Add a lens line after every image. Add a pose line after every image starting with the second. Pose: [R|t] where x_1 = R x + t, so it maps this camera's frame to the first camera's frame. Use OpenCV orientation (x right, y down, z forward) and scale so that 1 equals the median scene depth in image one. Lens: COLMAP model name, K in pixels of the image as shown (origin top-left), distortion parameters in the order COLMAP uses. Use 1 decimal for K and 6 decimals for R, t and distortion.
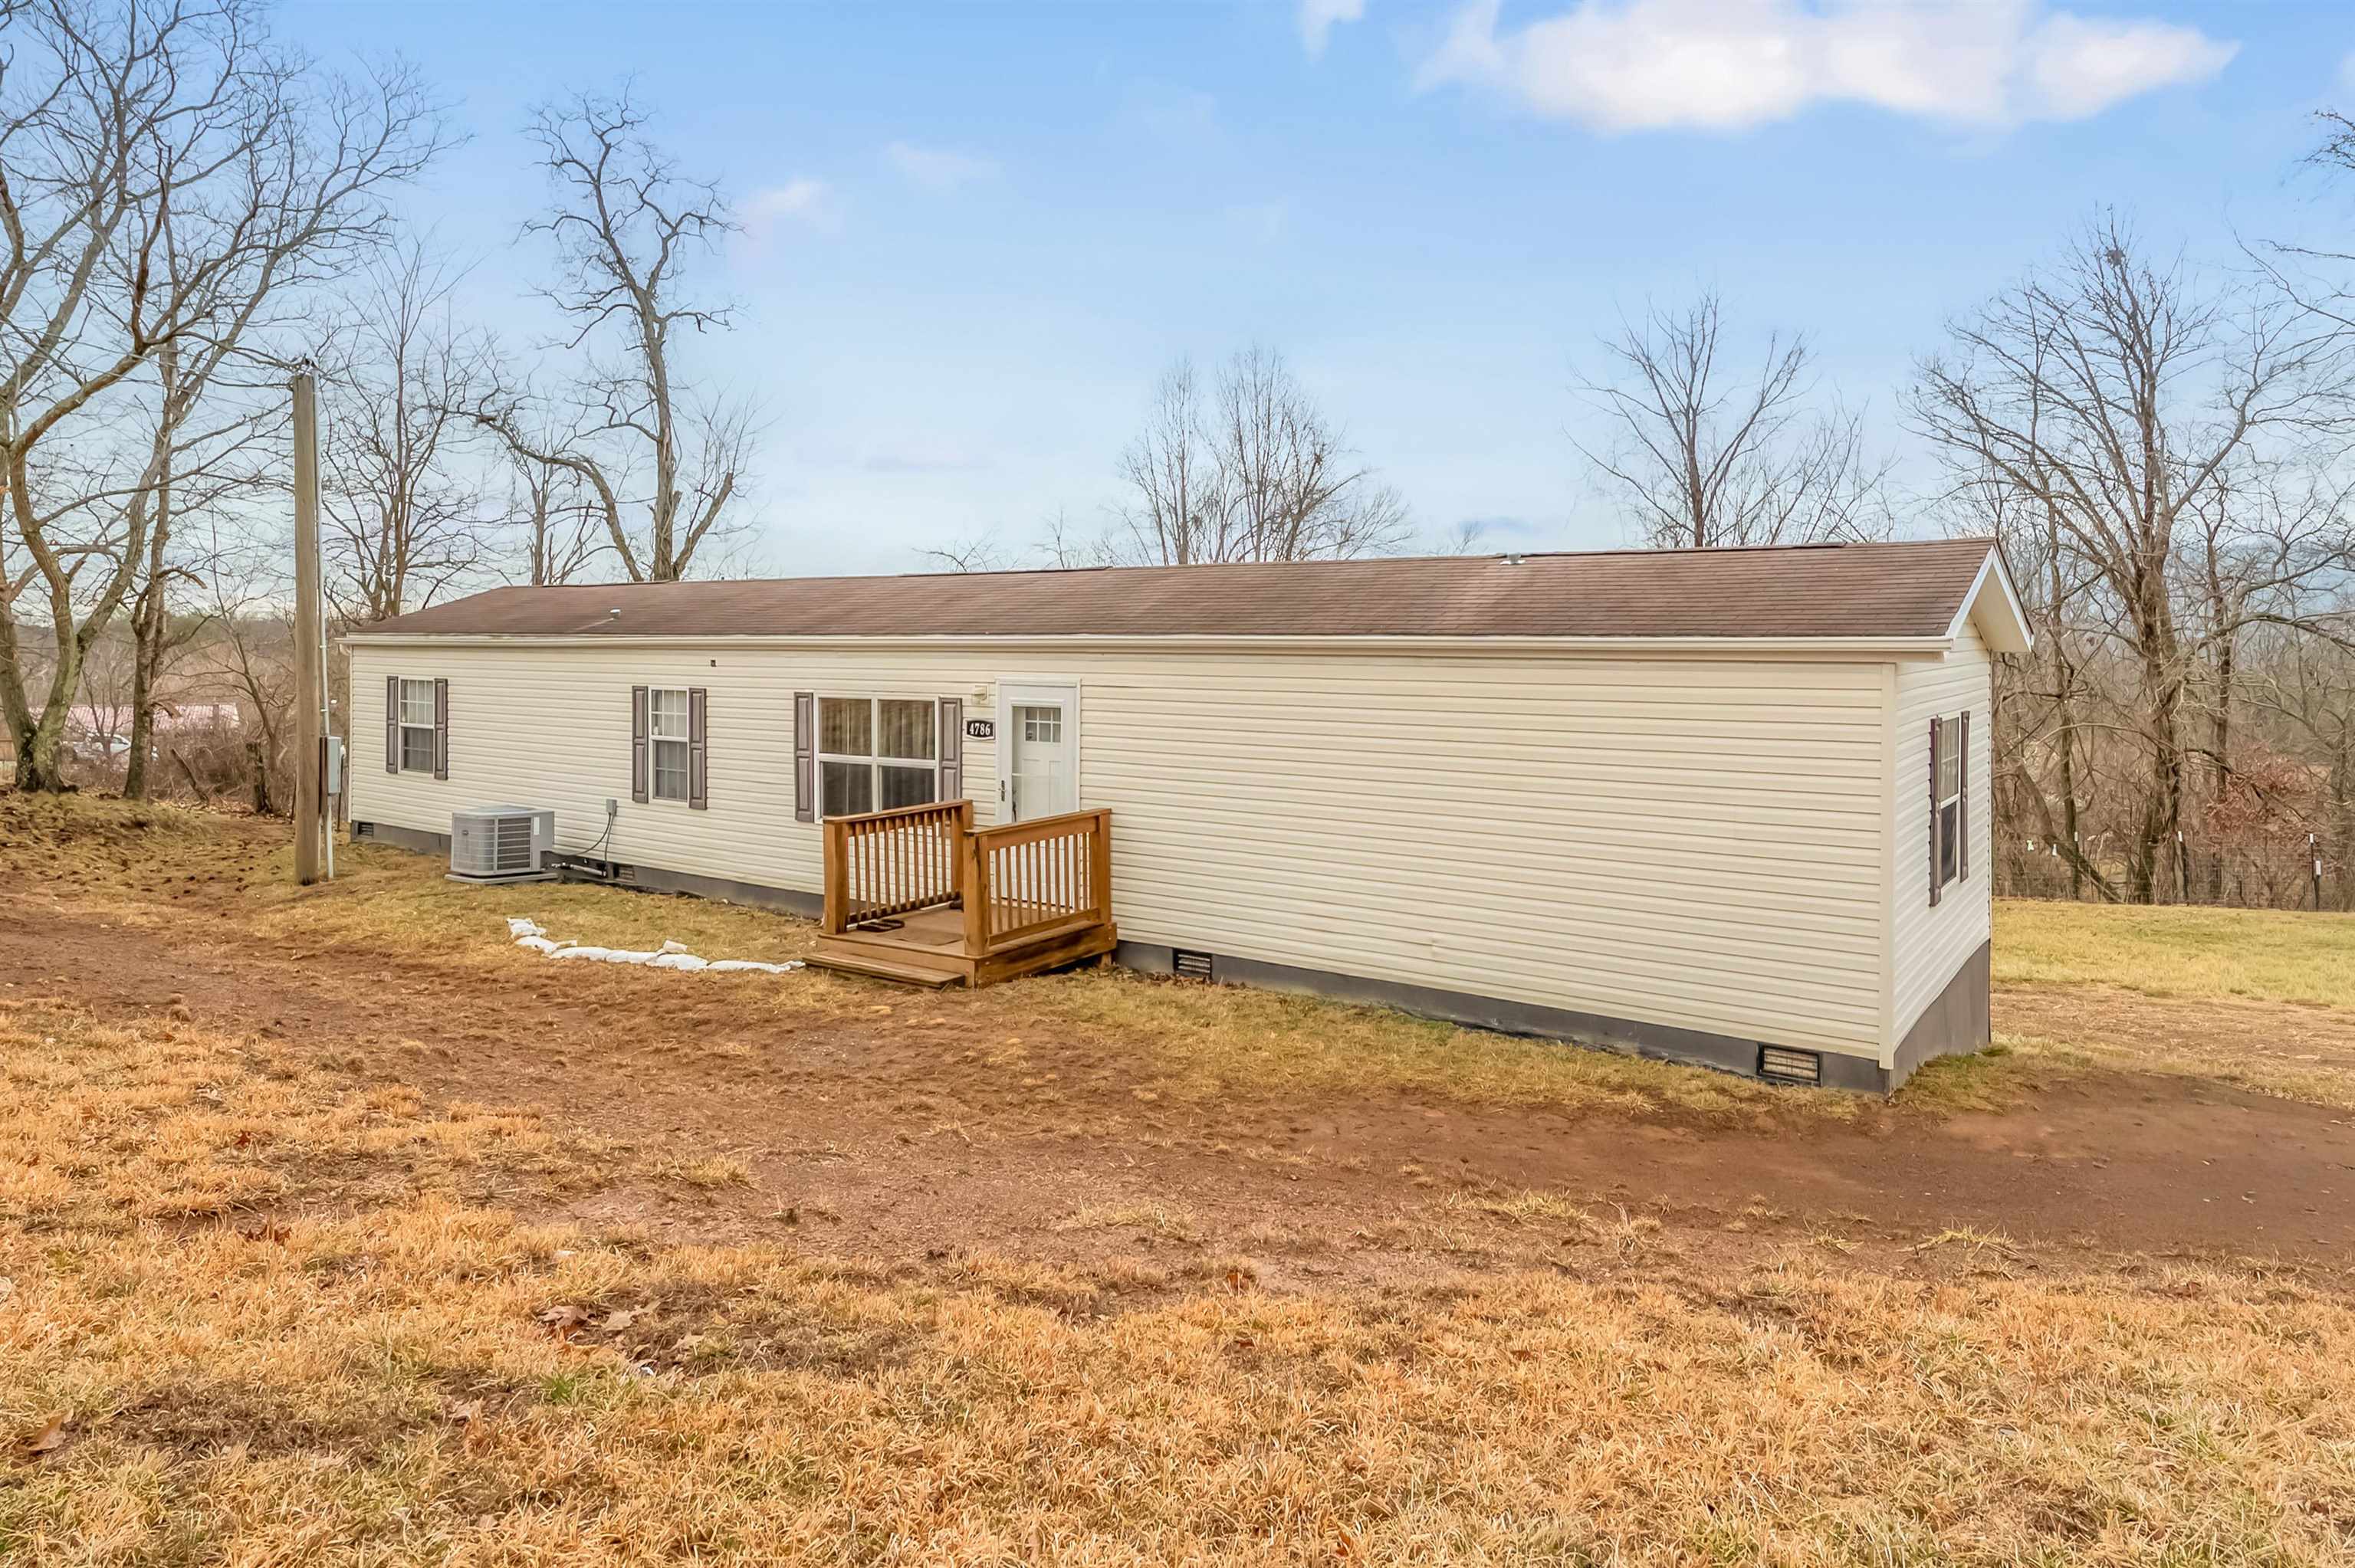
lens RADIAL K [[1432.8, 0, 1174.8], [0, 1432.8, 664.4], [0, 0, 1]] dist [-0.002996, -0.001570]
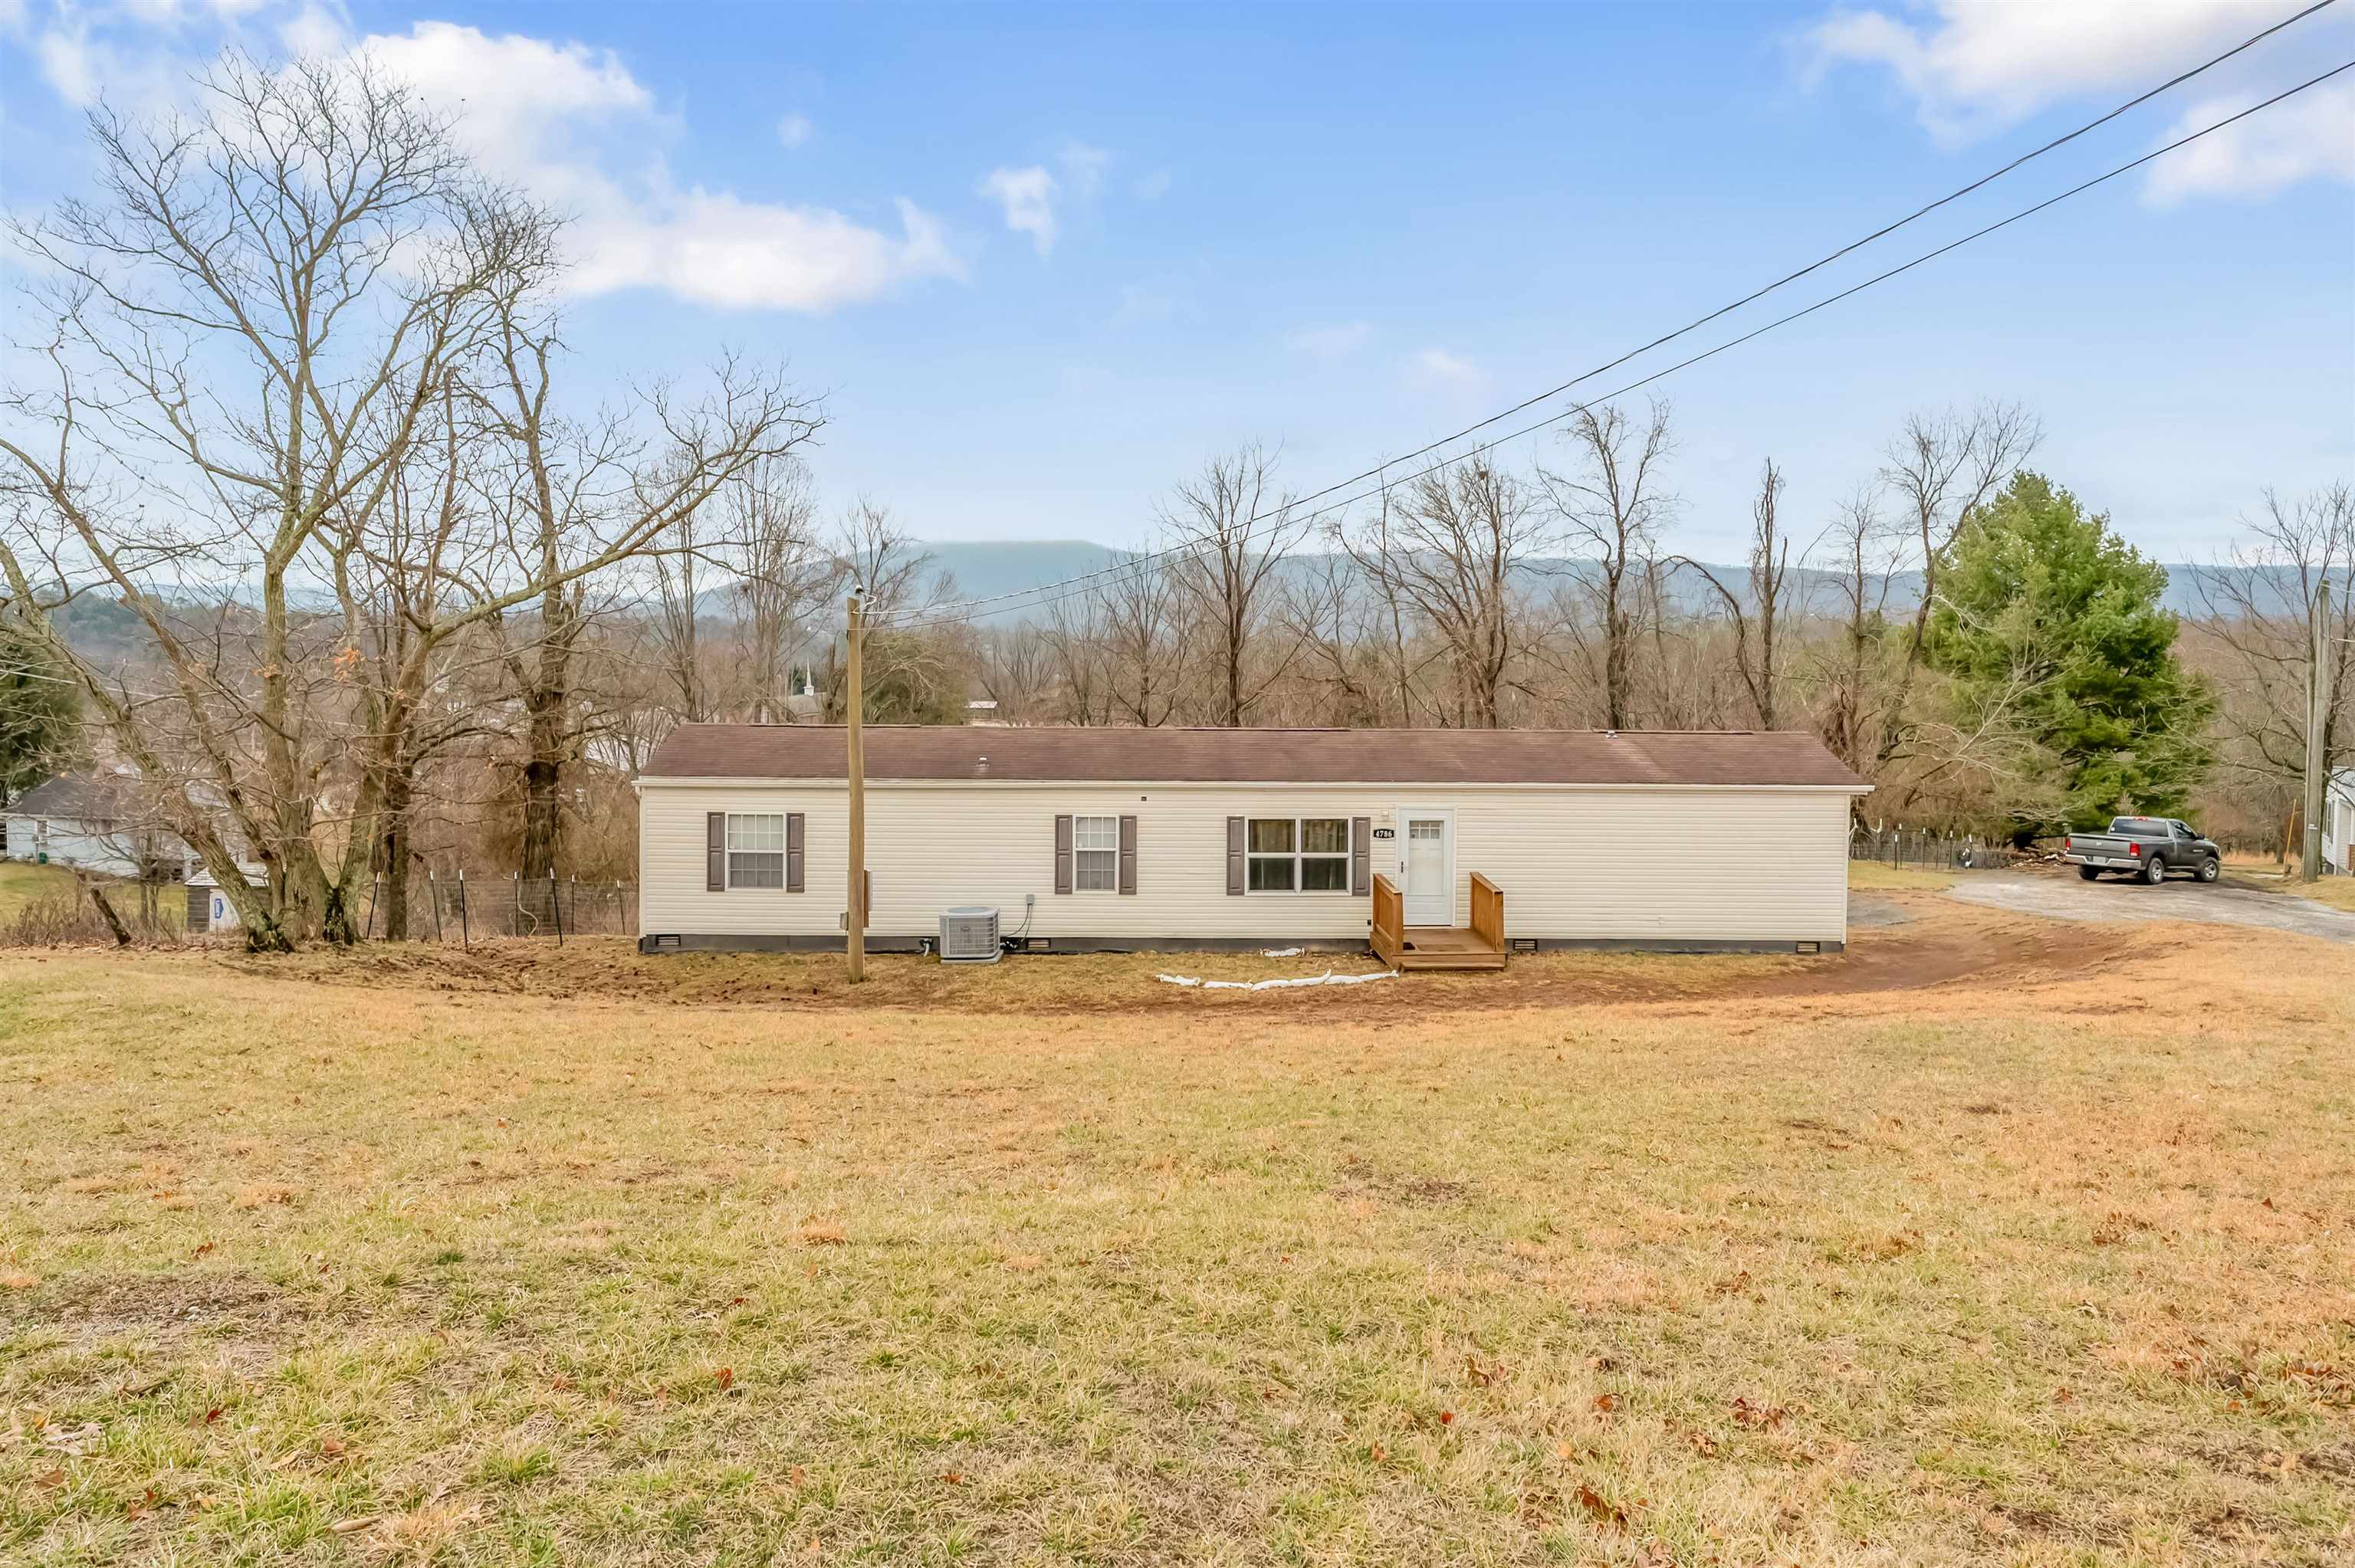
lens RADIAL K [[1359.4, 0, 1168.4], [0, 1359.4, 742.9], [0, 0, 1]] dist [0.001399, -0.000283]
pose [[0.818592, -0.040823, 0.572922, -1.125297], [0.007989, 0.998184, 0.059710, -0.146151], [-0.574319, -0.044301, 0.817432, -0.196327]]
